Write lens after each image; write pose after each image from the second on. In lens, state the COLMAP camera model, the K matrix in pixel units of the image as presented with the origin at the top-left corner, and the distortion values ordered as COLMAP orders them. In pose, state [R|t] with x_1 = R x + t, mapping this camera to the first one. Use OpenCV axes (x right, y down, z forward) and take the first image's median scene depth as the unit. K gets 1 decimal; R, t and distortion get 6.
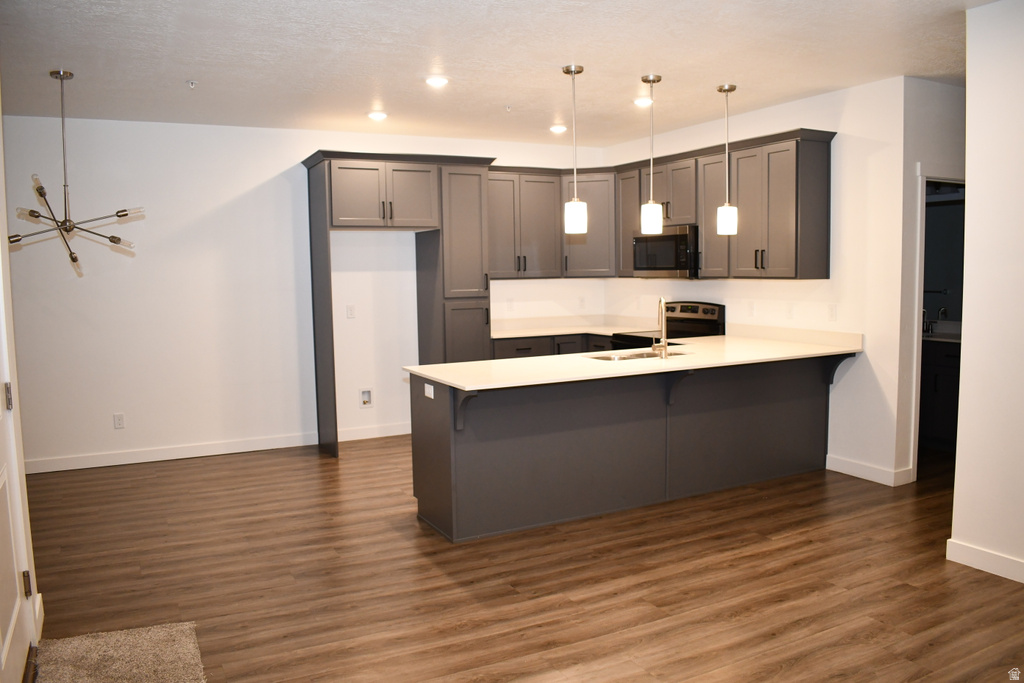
lens RADIAL K [[798.8, 0, 512.0], [0, 798.8, 341.5], [0, 0, 1]] dist [-0.085237, 0.000703]
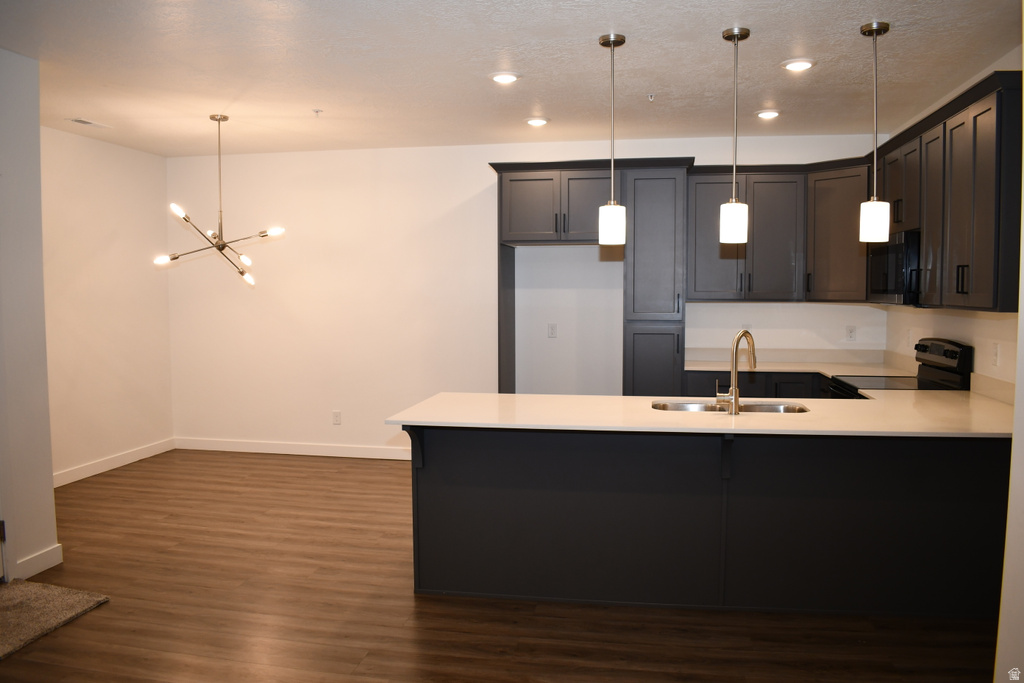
lens RADIAL K [[798.8, 0, 512.0], [0, 798.8, 341.5], [0, 0, 1]] dist [-0.085237, 0.000703]
pose [[0.788705, 0.055993, -0.612217, 0.498678], [-0.066982, 0.997742, 0.004960, -0.037805], [0.611112, 0.037096, 0.790675, 0.317565]]
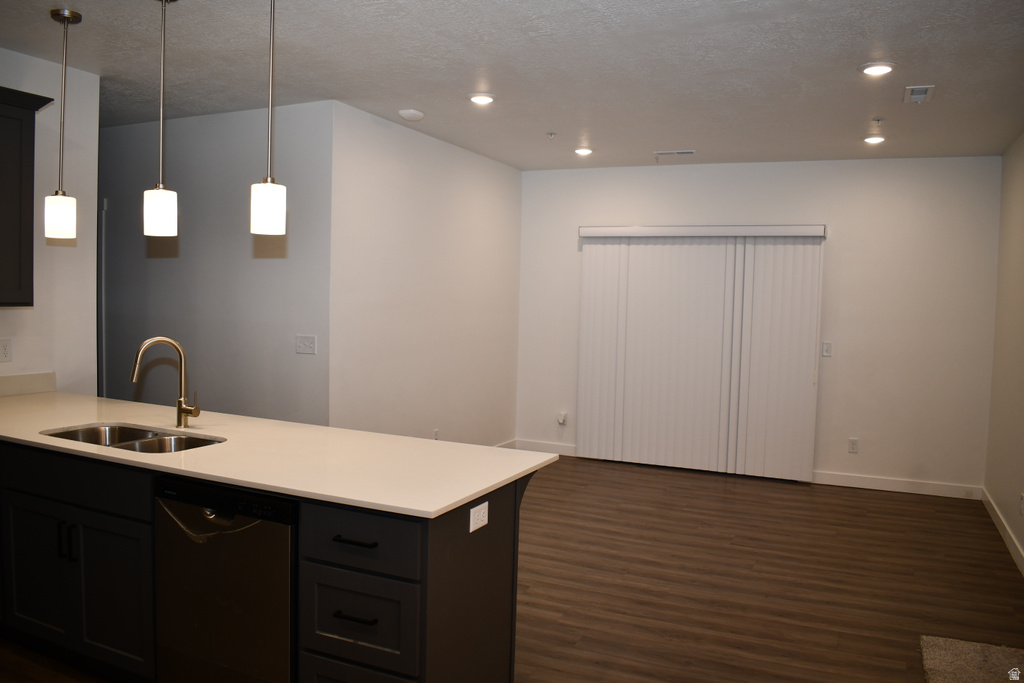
lens RADIAL K [[798.8, 0, 512.0], [0, 798.8, 341.5], [0, 0, 1]] dist [-0.085237, 0.000703]
pose [[-0.618714, -0.043987, 0.784384, -0.519373], [0.052619, 0.993869, 0.097240, -0.104805], [-0.783852, 0.101437, -0.612606, 1.248645]]
